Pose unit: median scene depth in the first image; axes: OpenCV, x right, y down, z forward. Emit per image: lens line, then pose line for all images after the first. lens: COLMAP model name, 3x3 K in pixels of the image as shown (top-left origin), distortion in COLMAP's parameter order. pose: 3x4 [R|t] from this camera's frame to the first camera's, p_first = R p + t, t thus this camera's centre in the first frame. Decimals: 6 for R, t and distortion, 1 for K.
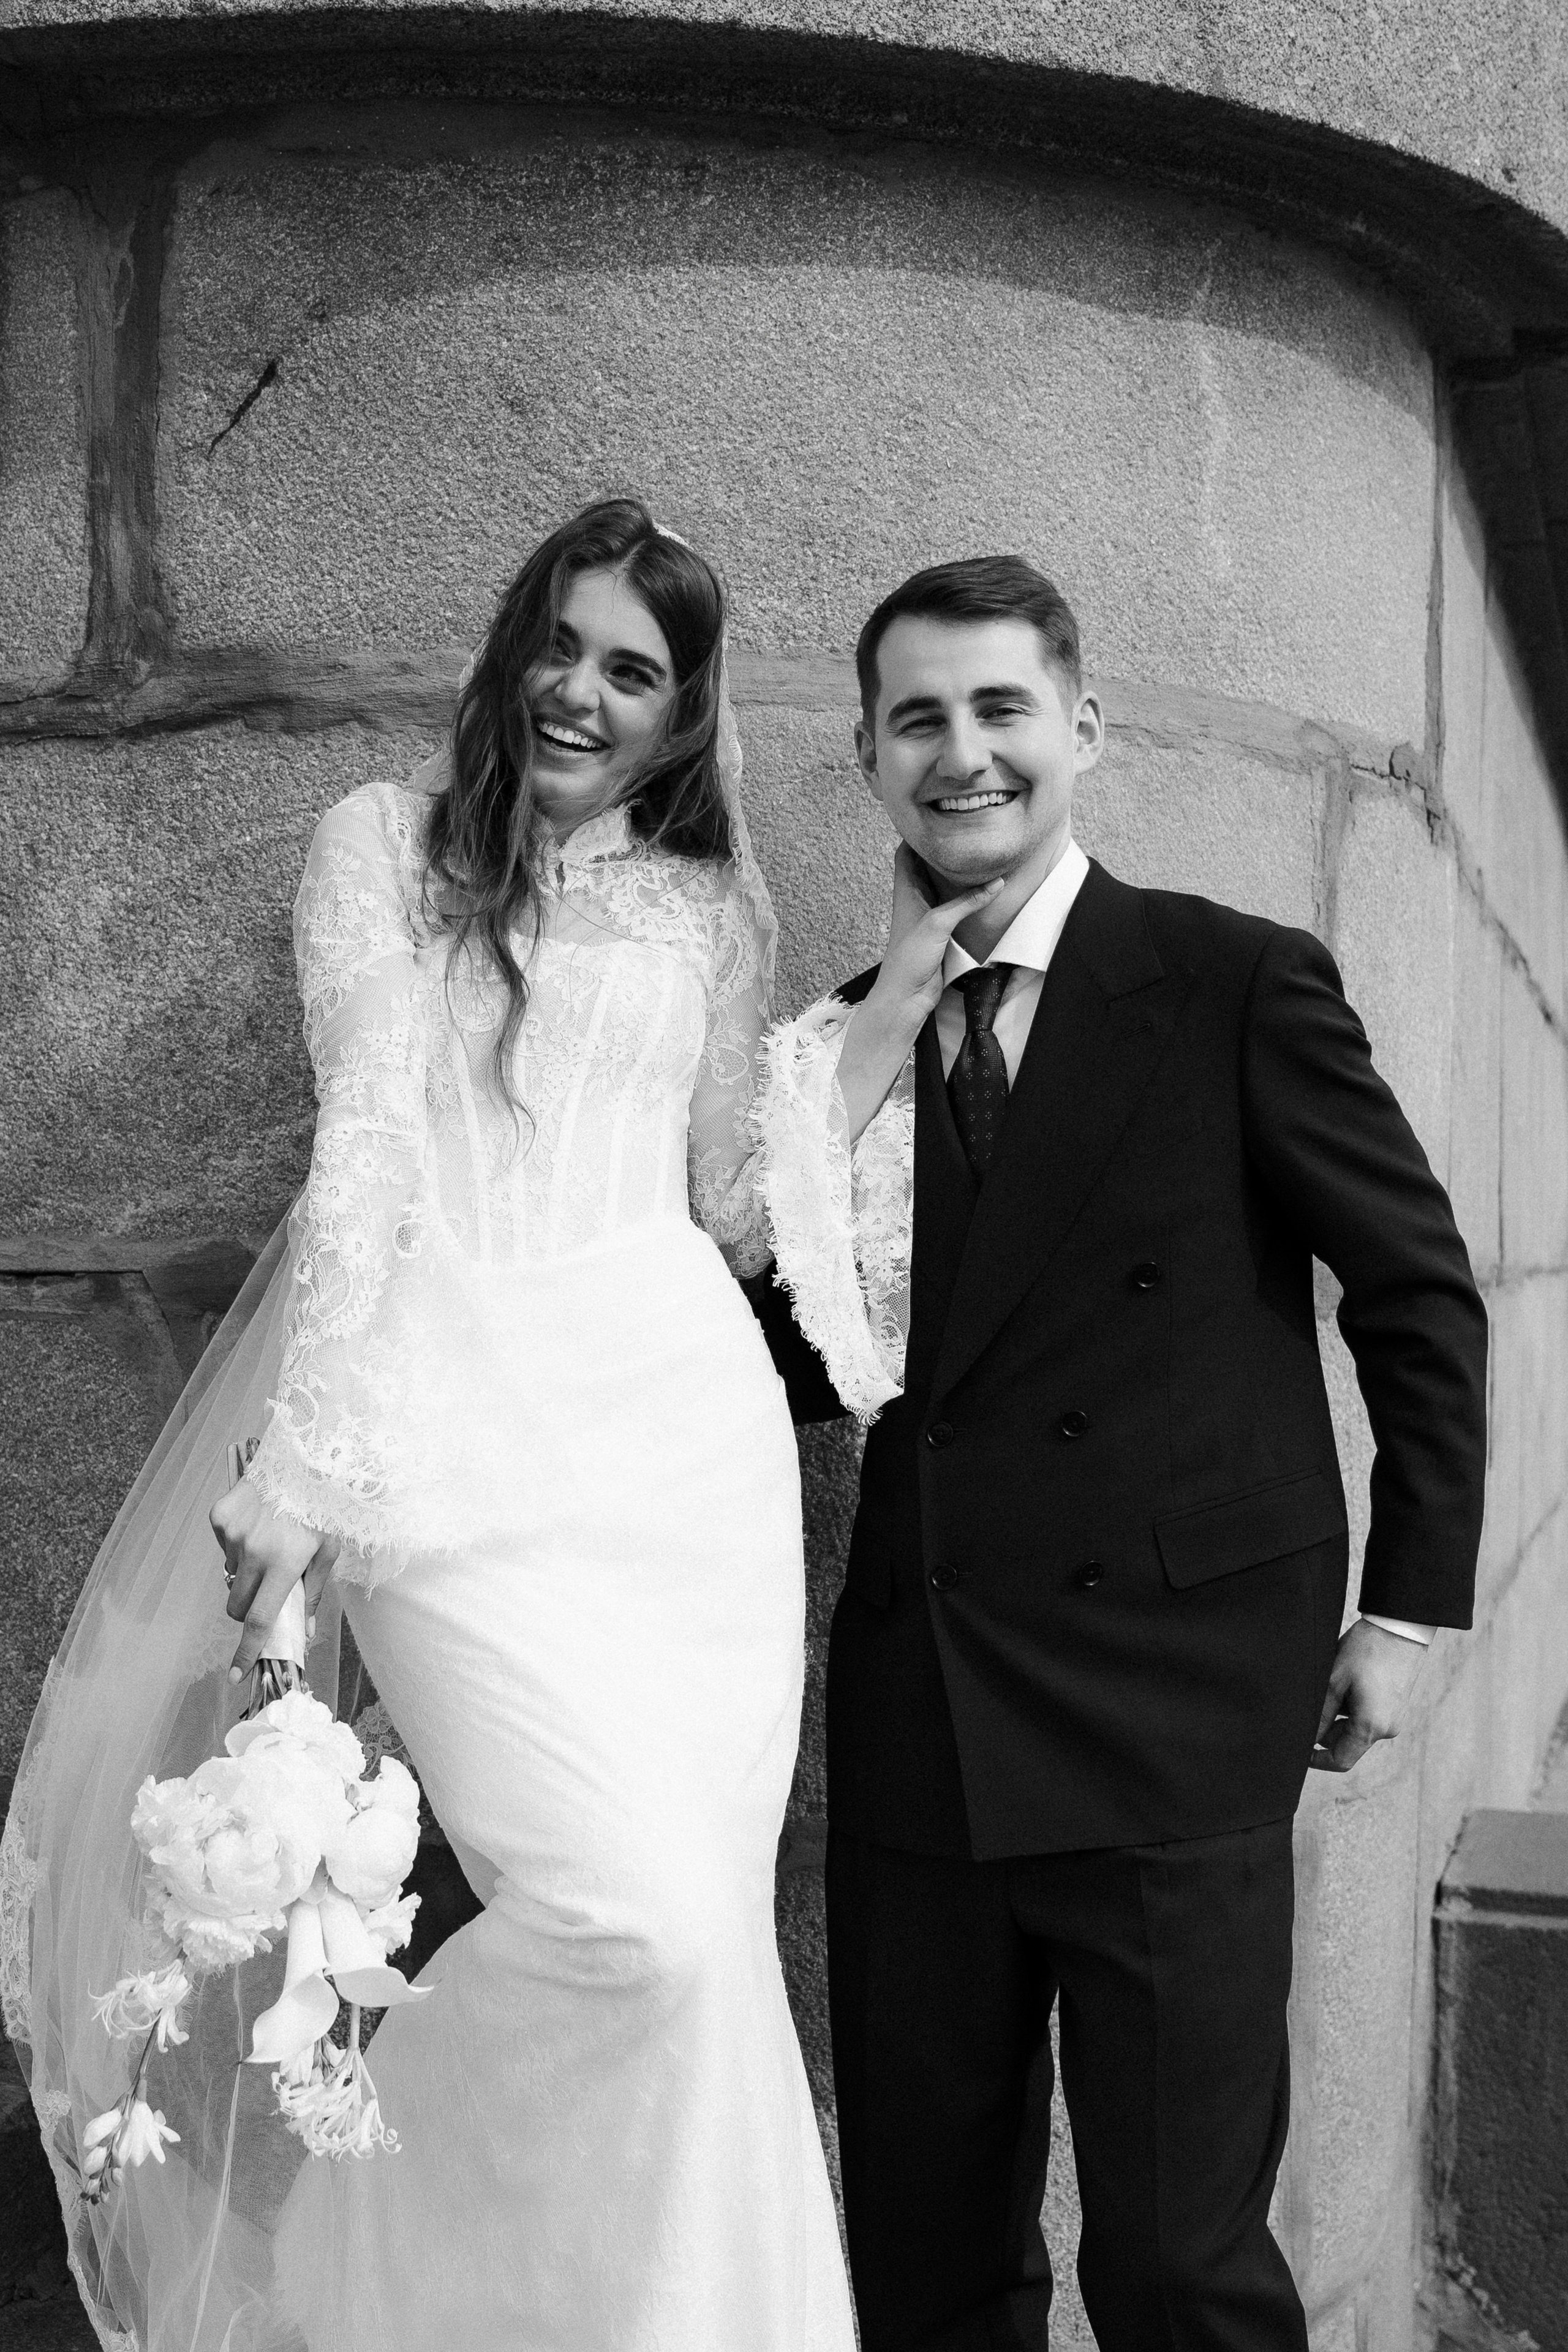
lens RADIAL K [[2866.1, 0, 784.0], [0, 2866.1, 1176.0], [0, 0, 1]] dist [-0.062611, 0.028009]
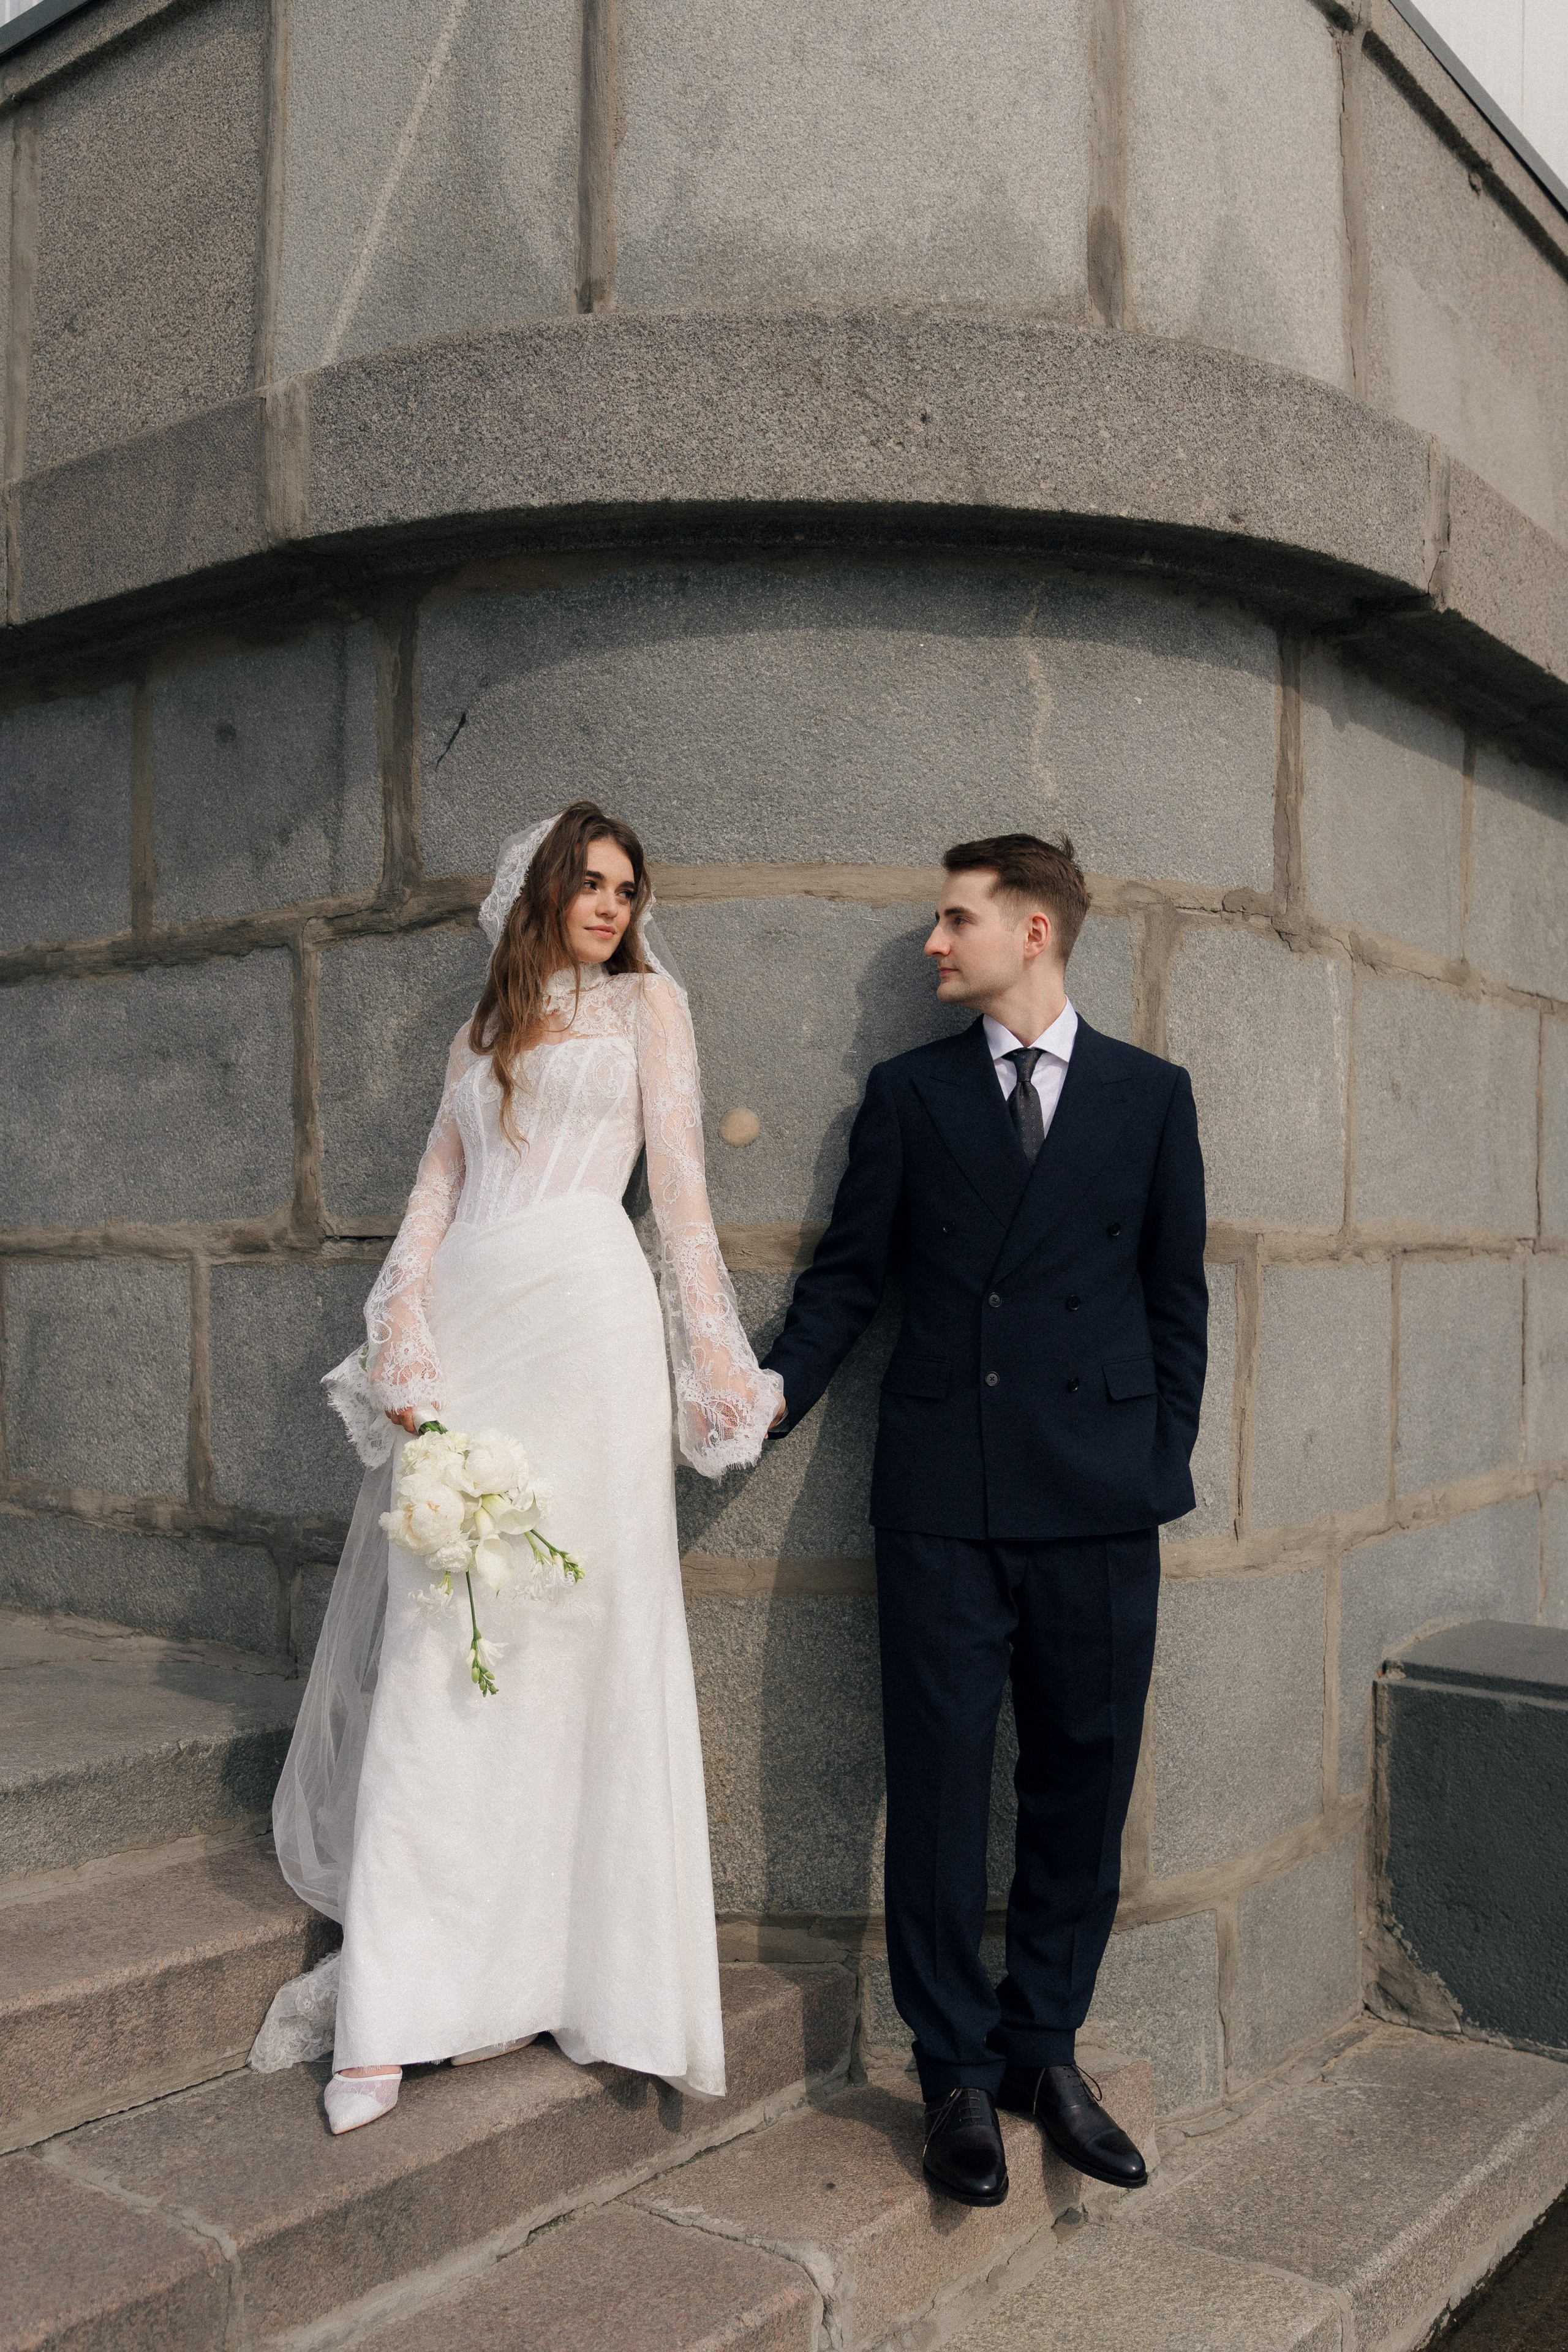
lens RADIAL K [[2045.4, 0, 784.0], [0, 2045.4, 1176.0], [0, 0, 1]] dist [-0.006879, -0.012809]
pose [[0.955941, -0.011207, -0.293345, 0.361944], [0.010658, 0.999937, -0.003471, 0.003070], [0.293365, 0.000191, 0.956000, -0.133015]]
